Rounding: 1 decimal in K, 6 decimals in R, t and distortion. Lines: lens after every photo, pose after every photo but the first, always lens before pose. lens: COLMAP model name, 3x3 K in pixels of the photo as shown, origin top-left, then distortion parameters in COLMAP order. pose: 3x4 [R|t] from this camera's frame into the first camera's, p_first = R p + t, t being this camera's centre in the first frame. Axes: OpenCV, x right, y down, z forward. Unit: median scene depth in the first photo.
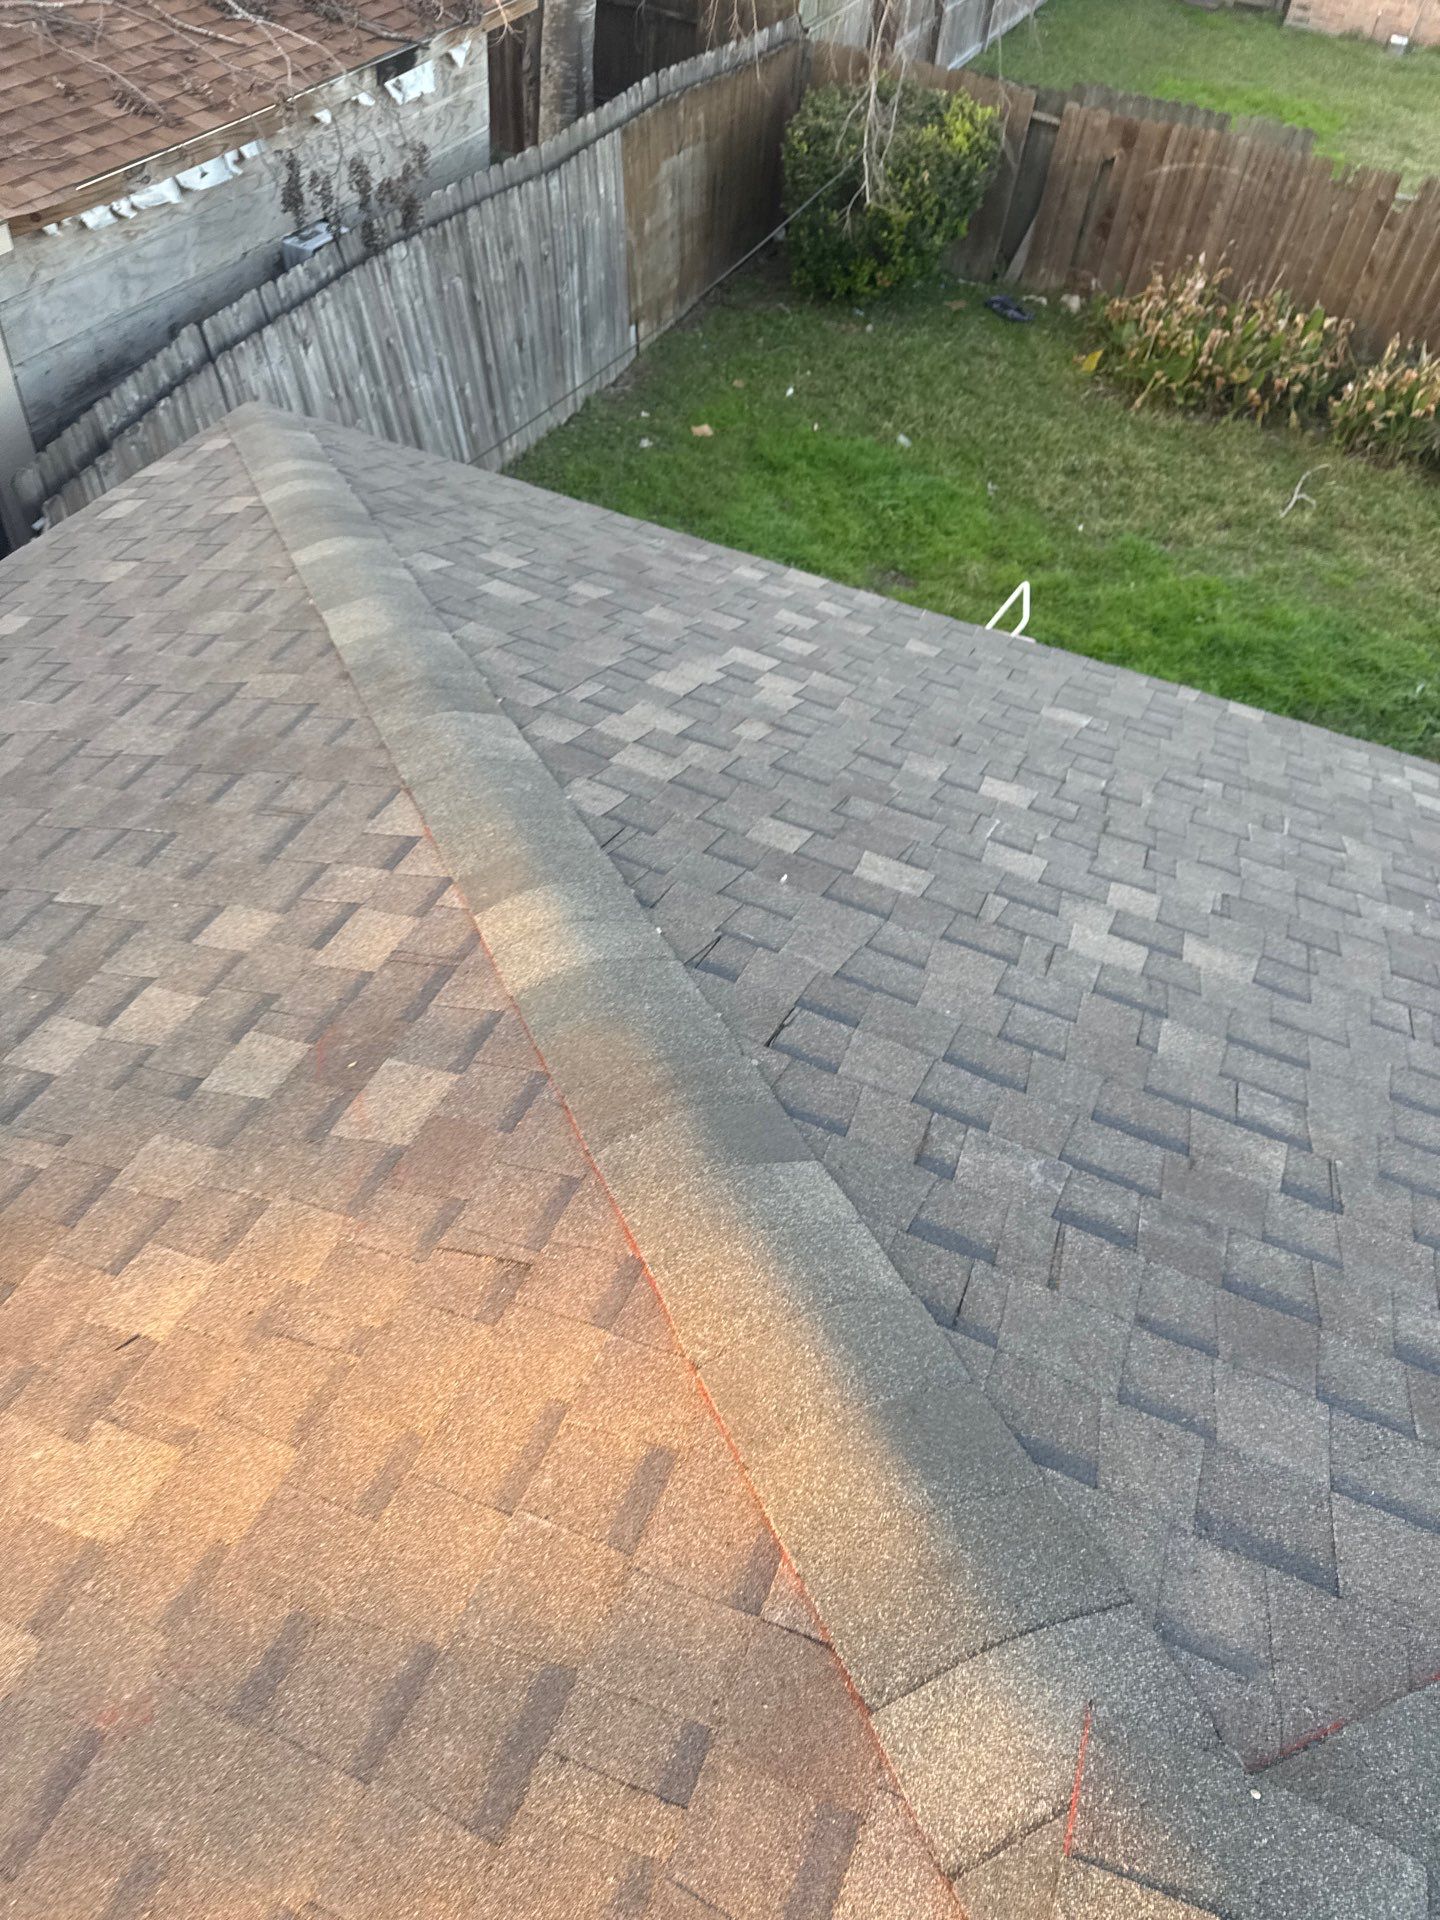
lens RADIAL K [[1420.0, 0, 720.0], [0, 1420.0, 960.0], [0, 0, 1]] dist [-0.003065, 0.000335]
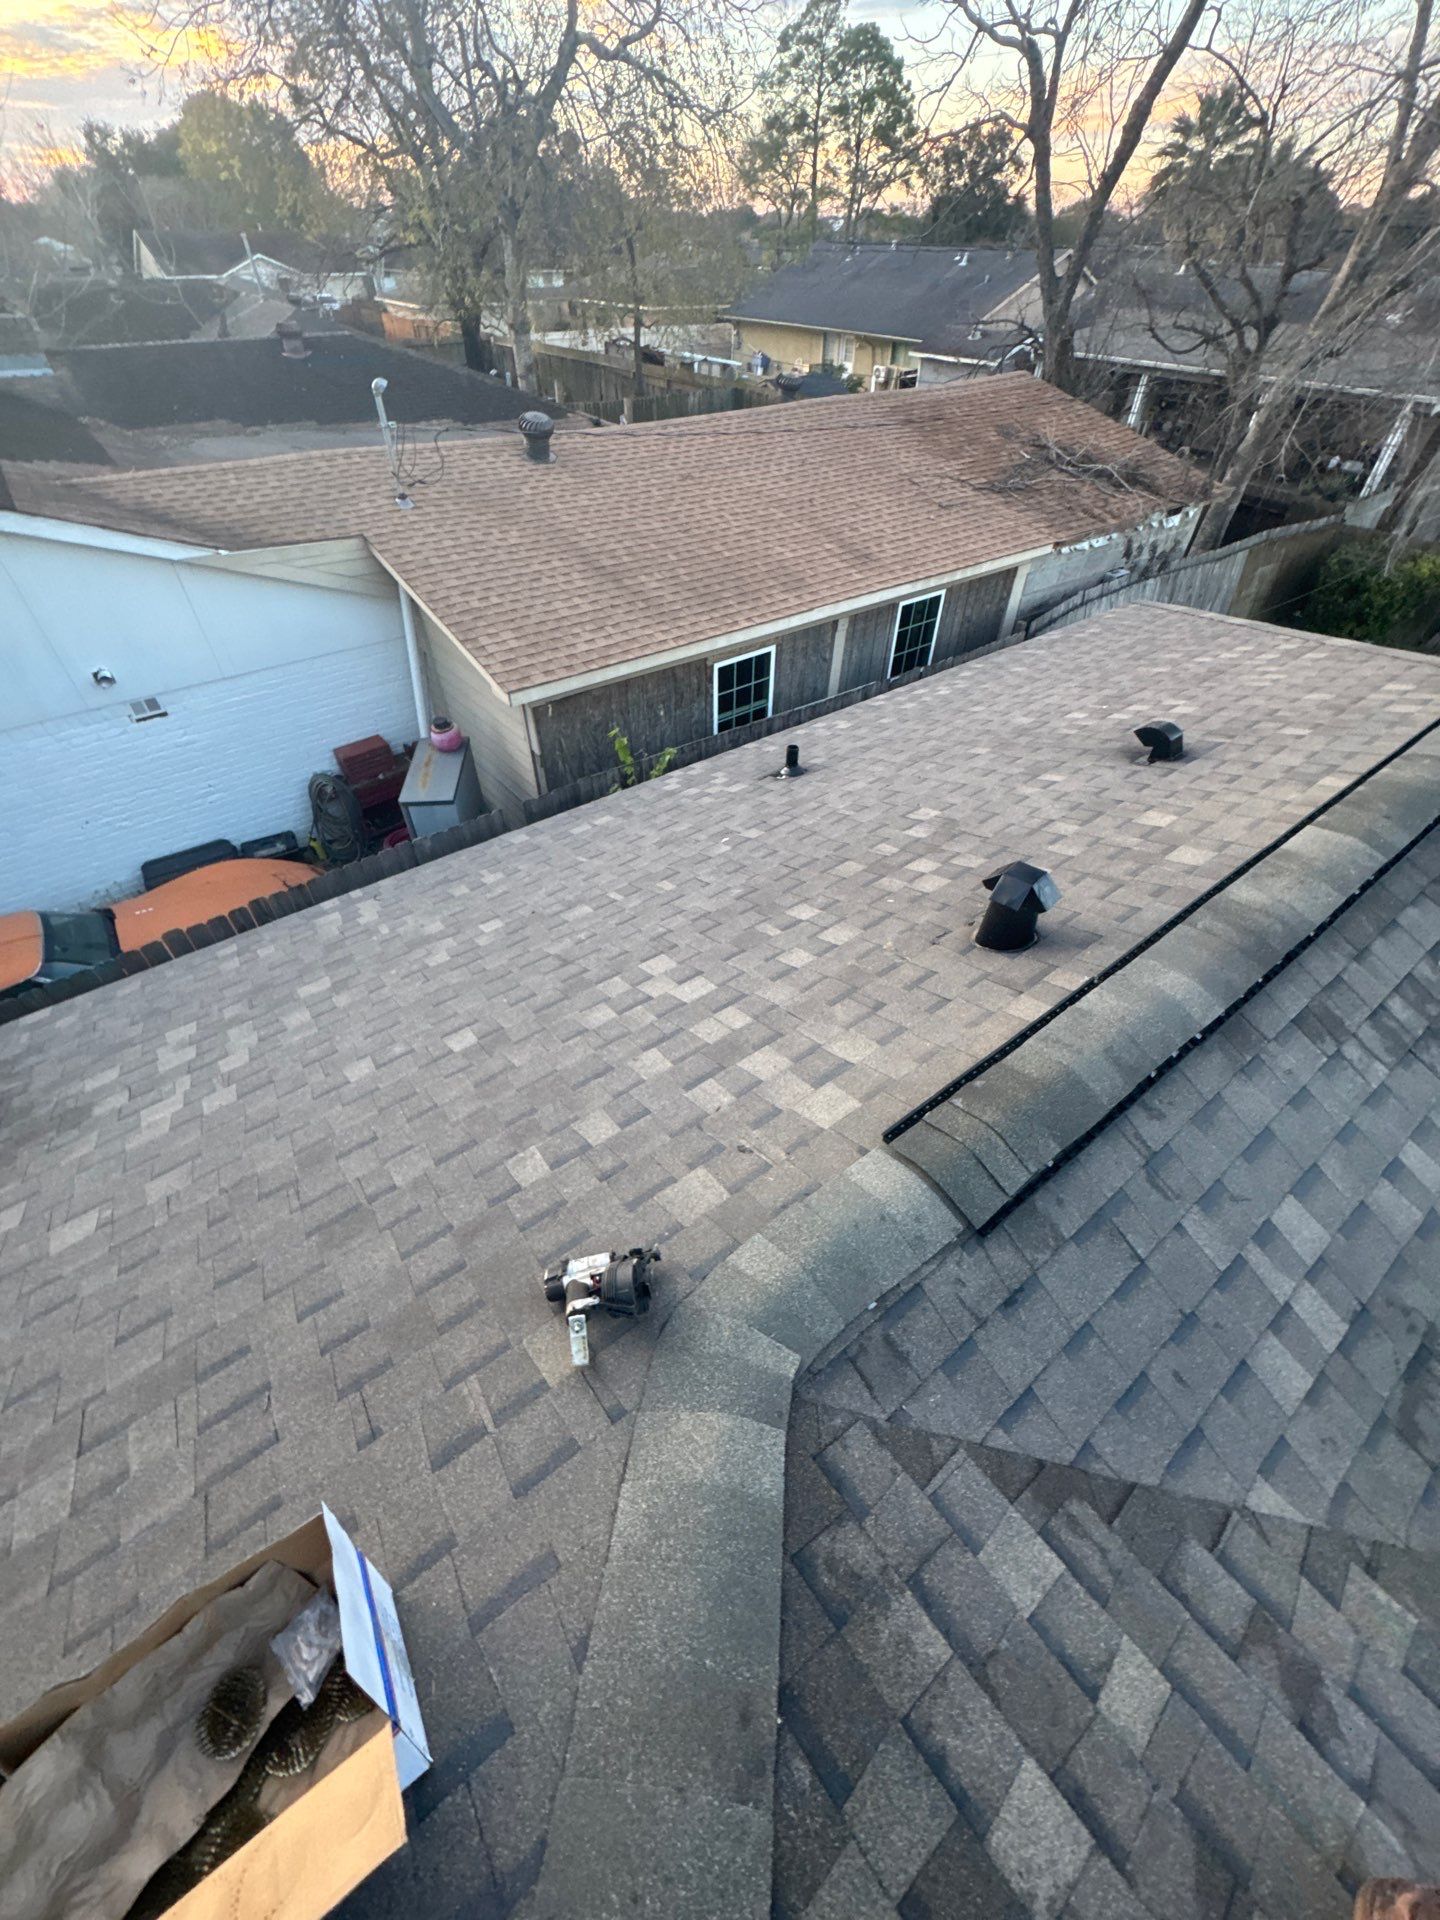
lens RADIAL K [[778.4, 0, 720.0], [0, 778.4, 960.0], [0, 0, 1]] dist [0.000013, -0.000098]
pose [[0.870657, 0.282609, -0.402602, -0.158748], [-0.315250, 0.948879, -0.015680, 0.444247], [0.377590, 0.140572, 0.915241, -0.512211]]
